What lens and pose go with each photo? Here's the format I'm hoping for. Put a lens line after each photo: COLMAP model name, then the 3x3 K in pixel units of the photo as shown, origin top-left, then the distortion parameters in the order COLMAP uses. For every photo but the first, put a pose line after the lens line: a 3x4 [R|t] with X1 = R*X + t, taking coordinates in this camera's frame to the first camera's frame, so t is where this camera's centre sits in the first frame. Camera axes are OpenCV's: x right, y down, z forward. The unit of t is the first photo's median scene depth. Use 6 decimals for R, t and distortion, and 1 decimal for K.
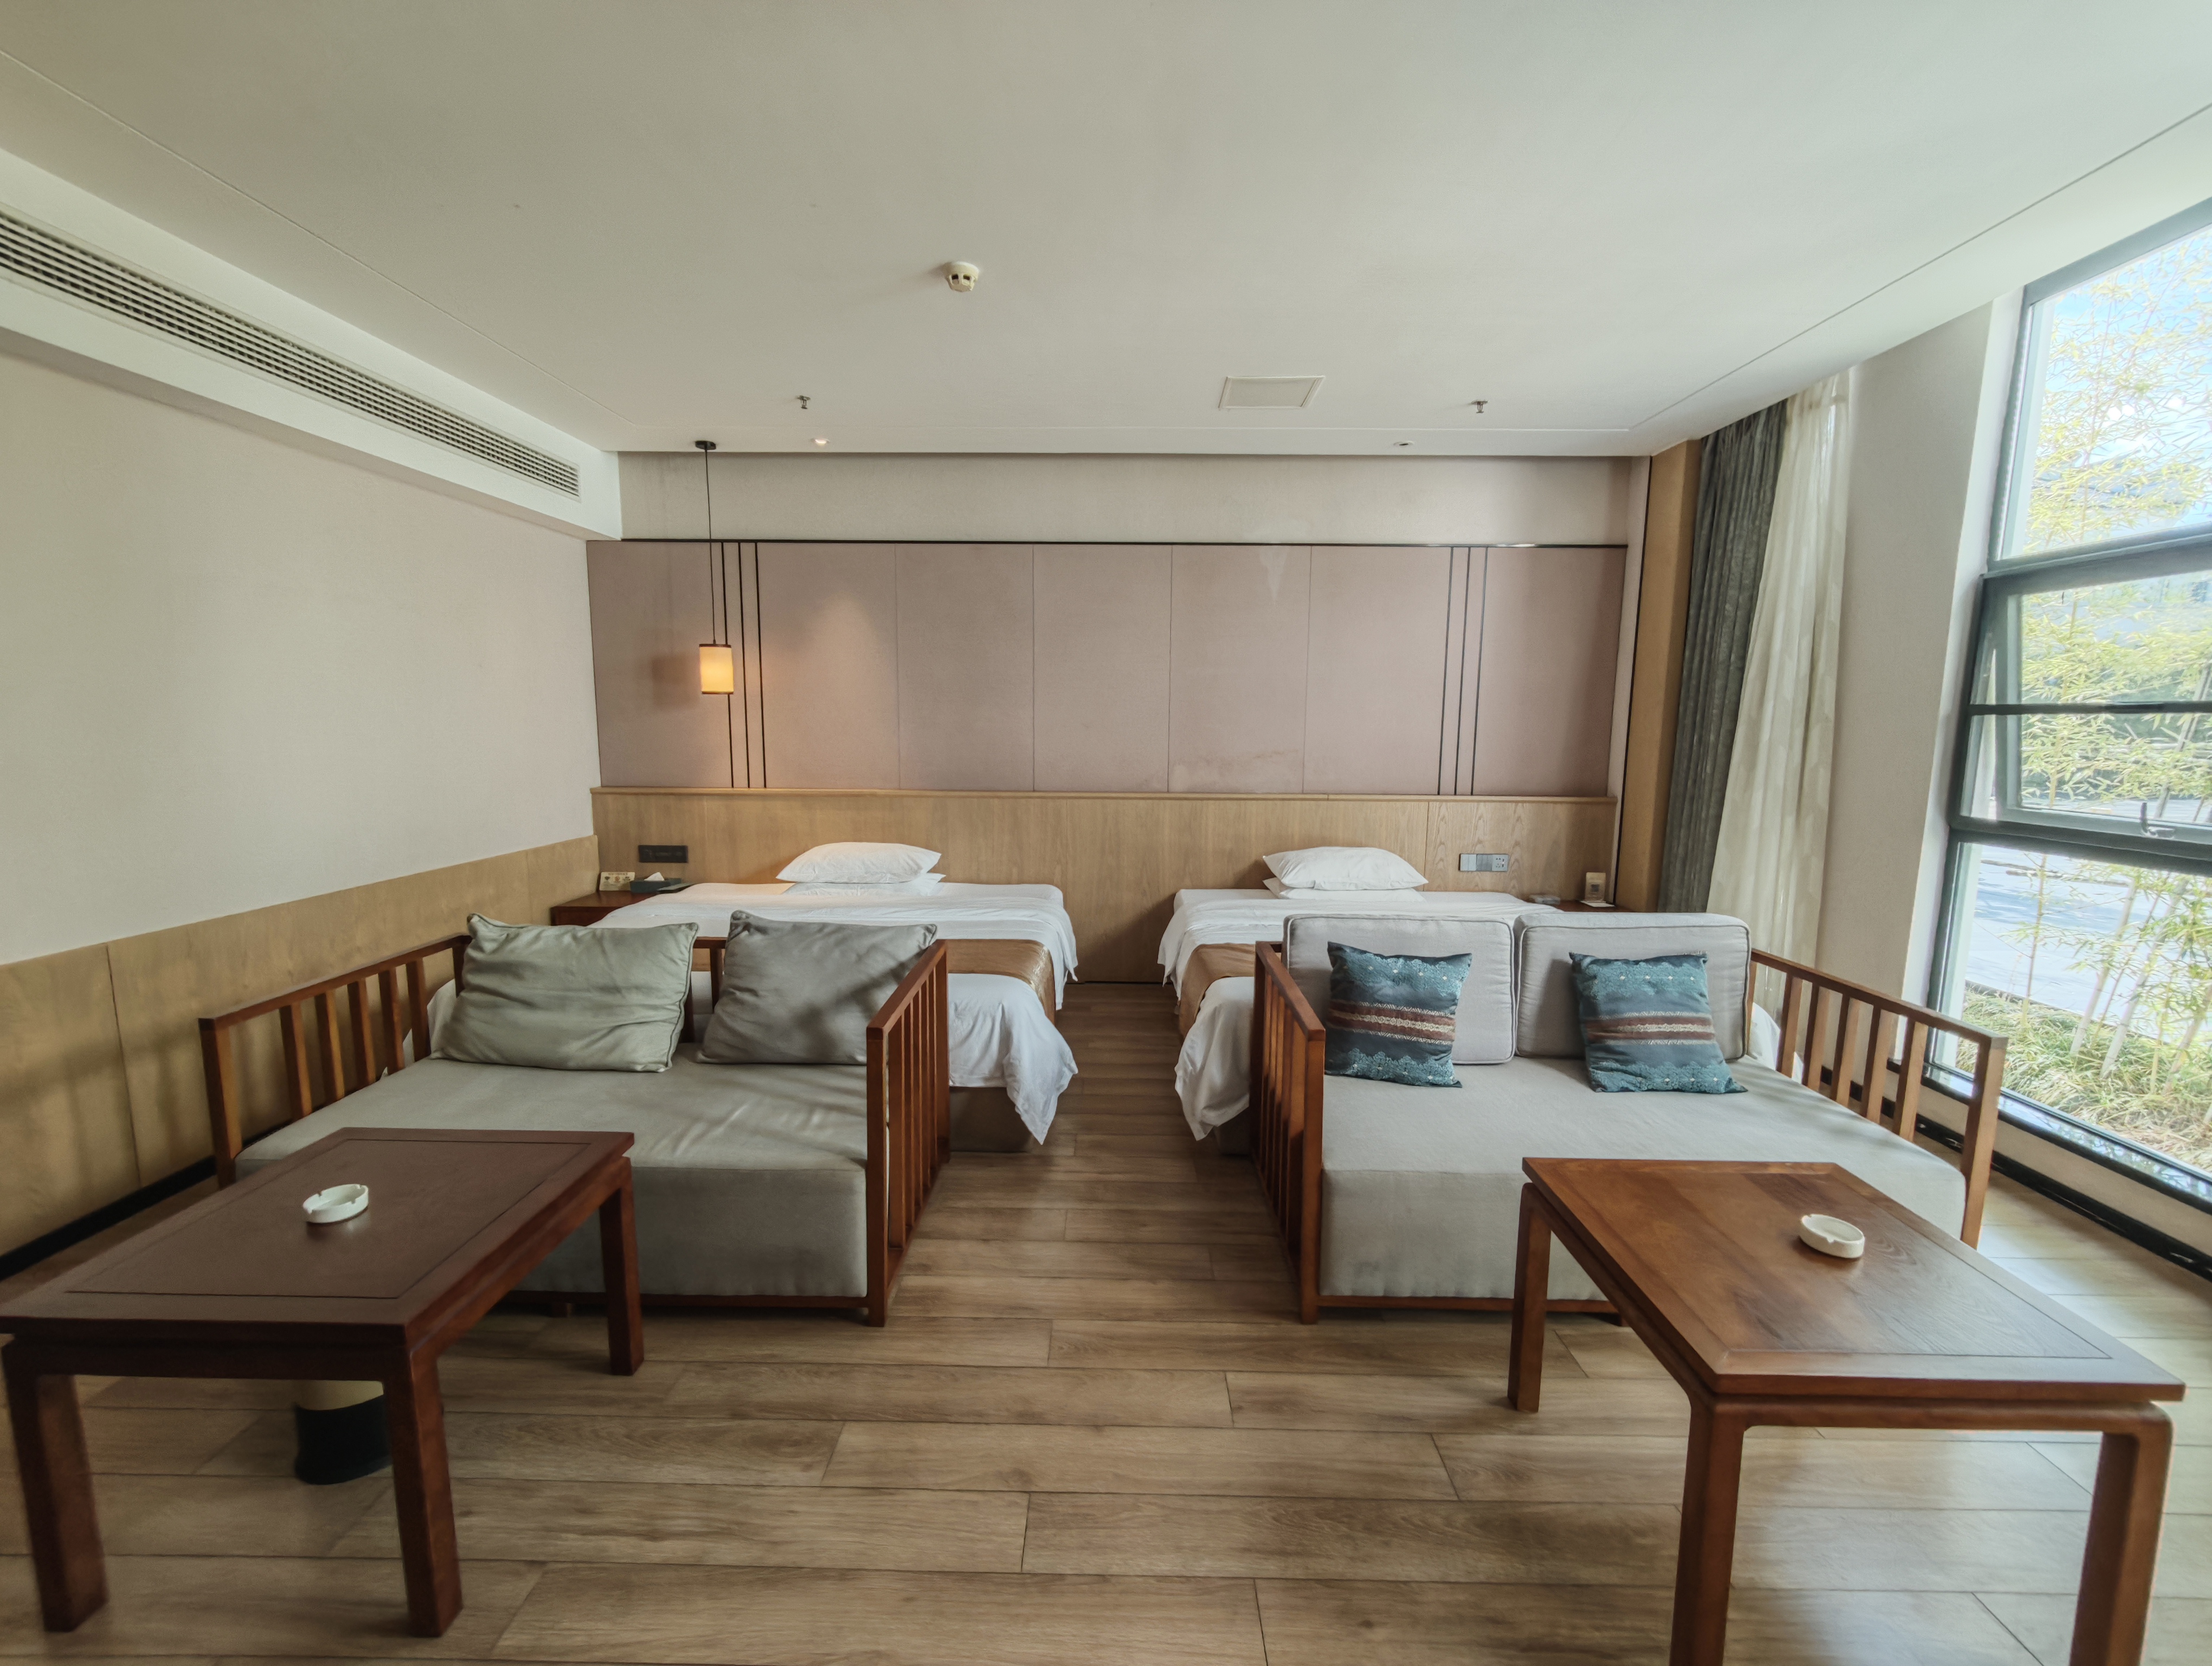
lens RADIAL K [[920.3, 0, 1109.6], [0, 920.3, 841.1], [0, 0, 1]] dist [-0.002493, 0.002867]
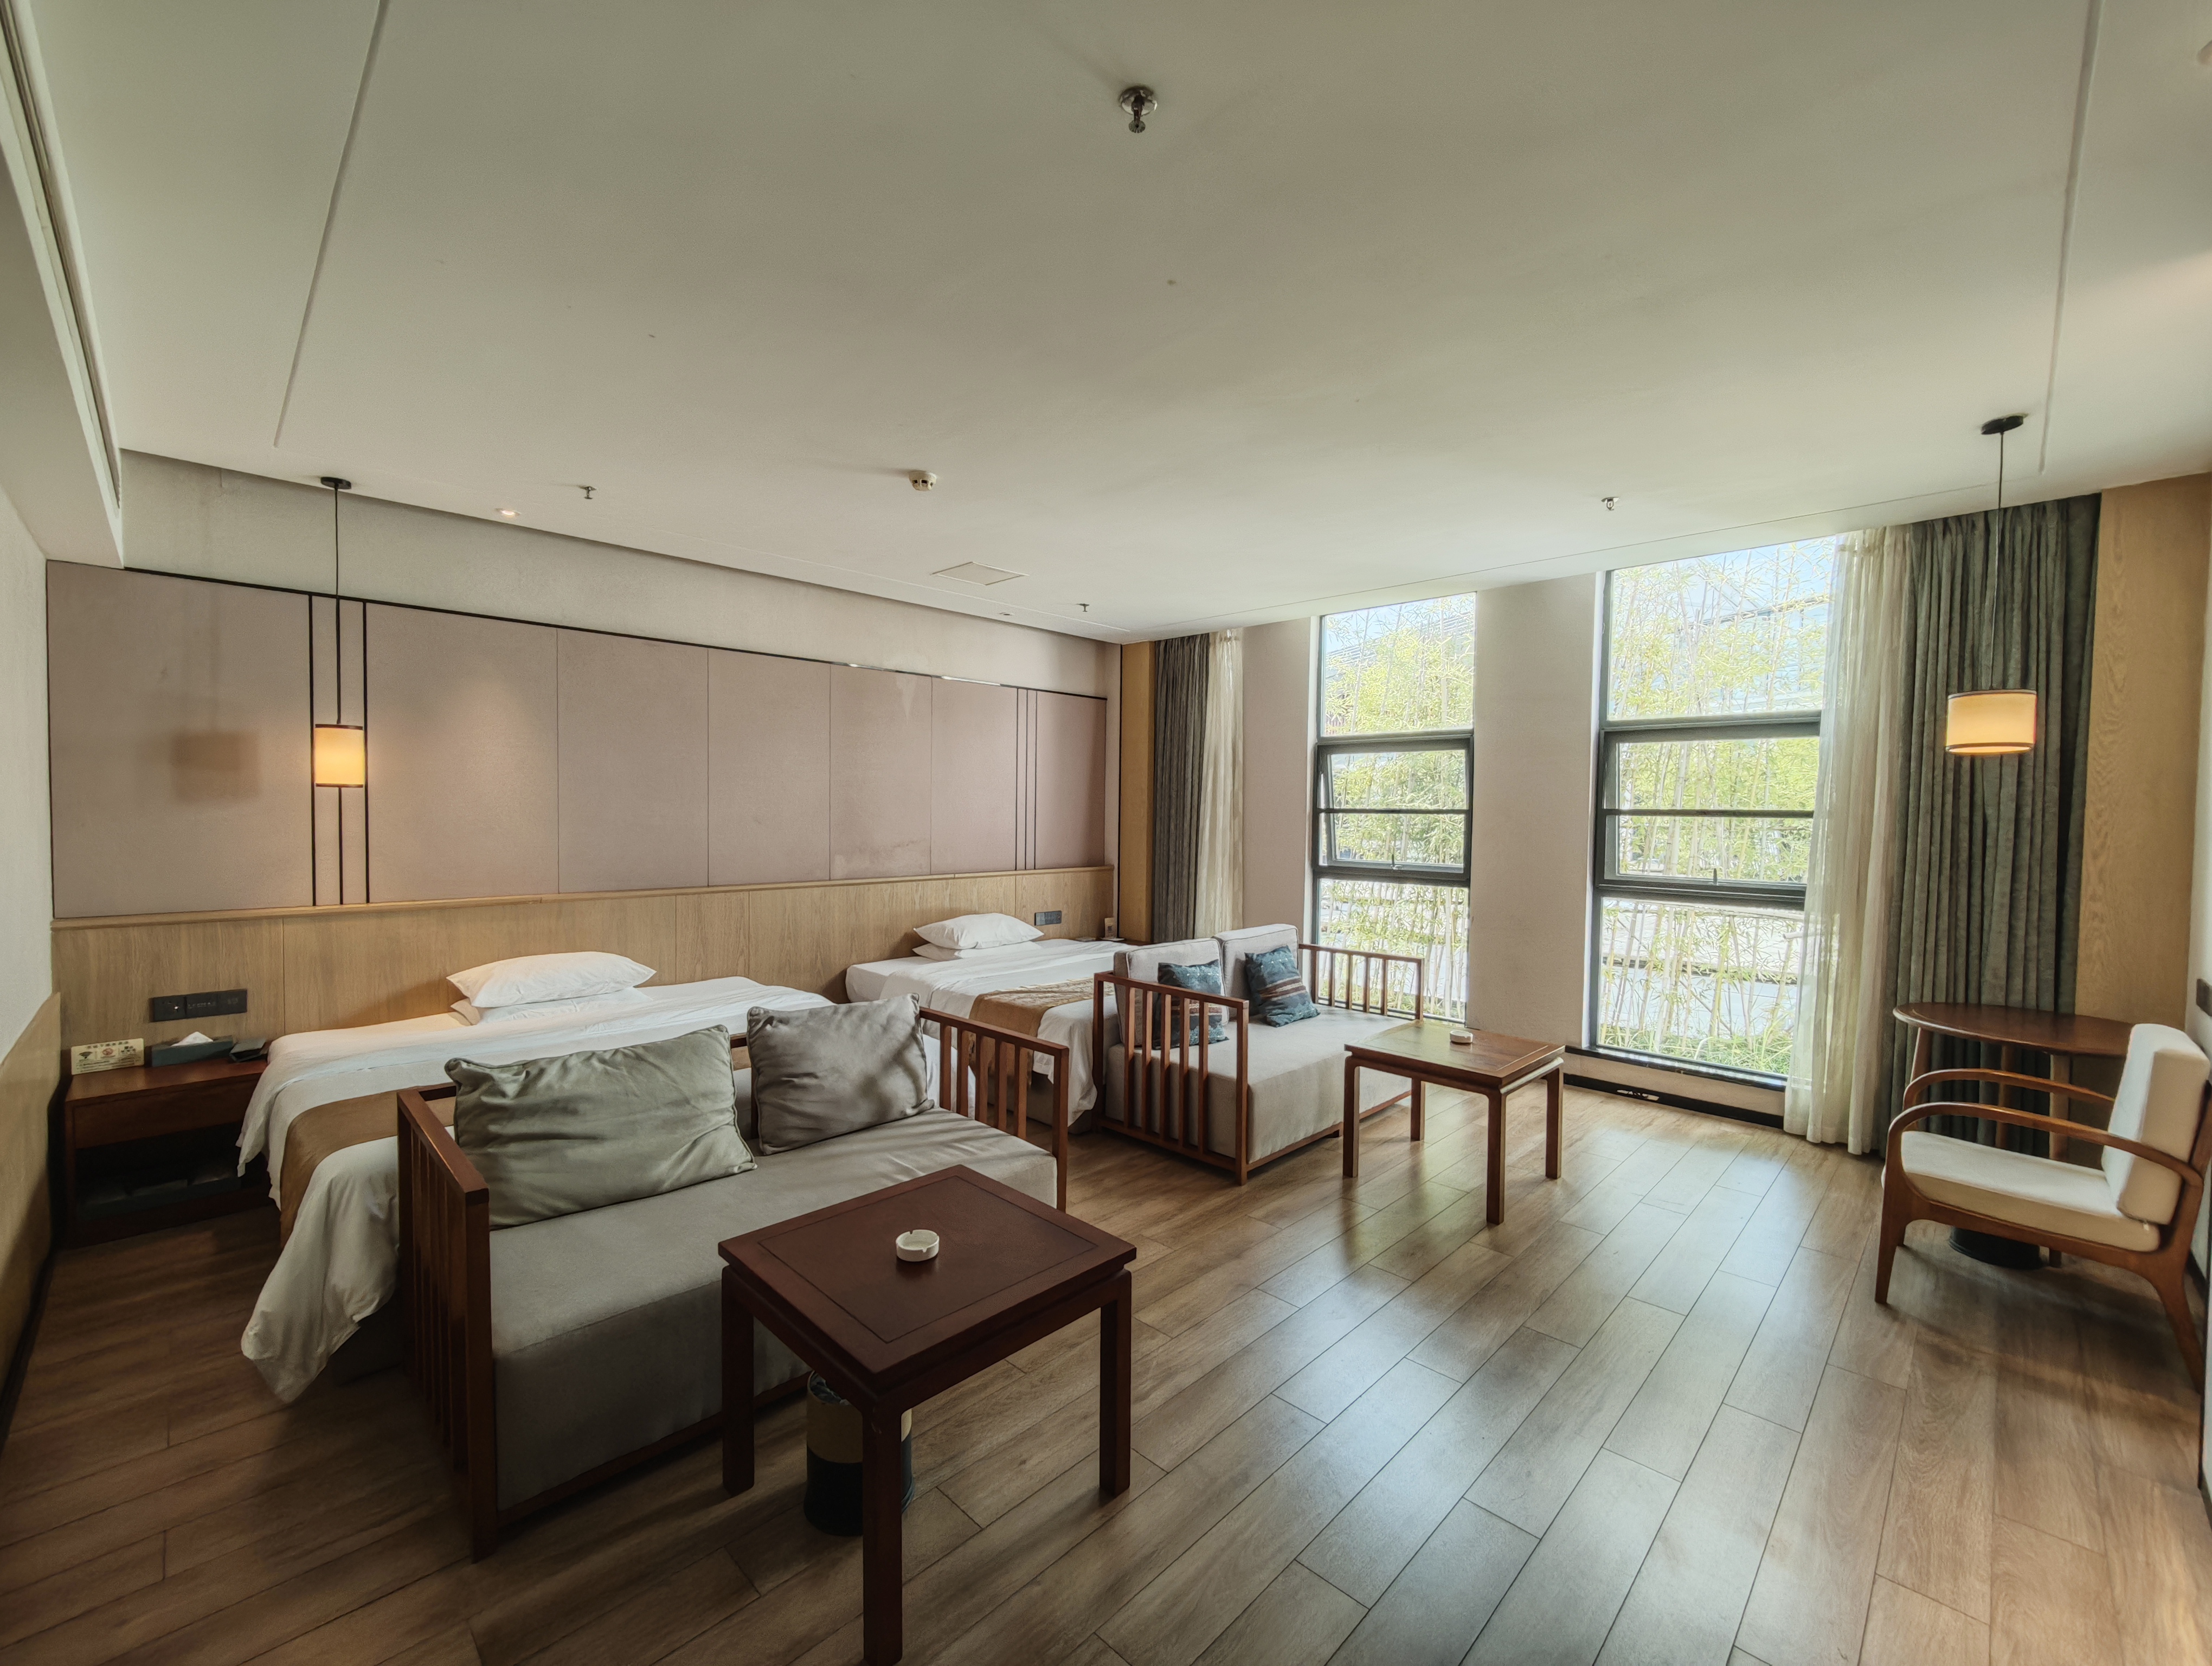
lens RADIAL K [[920.3, 0, 1109.6], [0, 920.3, 841.1], [0, 0, 1]] dist [-0.002493, 0.002867]
pose [[0.689731, -0.026416, 0.723584, -0.597155], [0.090655, 0.994621, -0.050103, -0.015342], [-0.718368, 0.100154, 0.688416, -0.015465]]
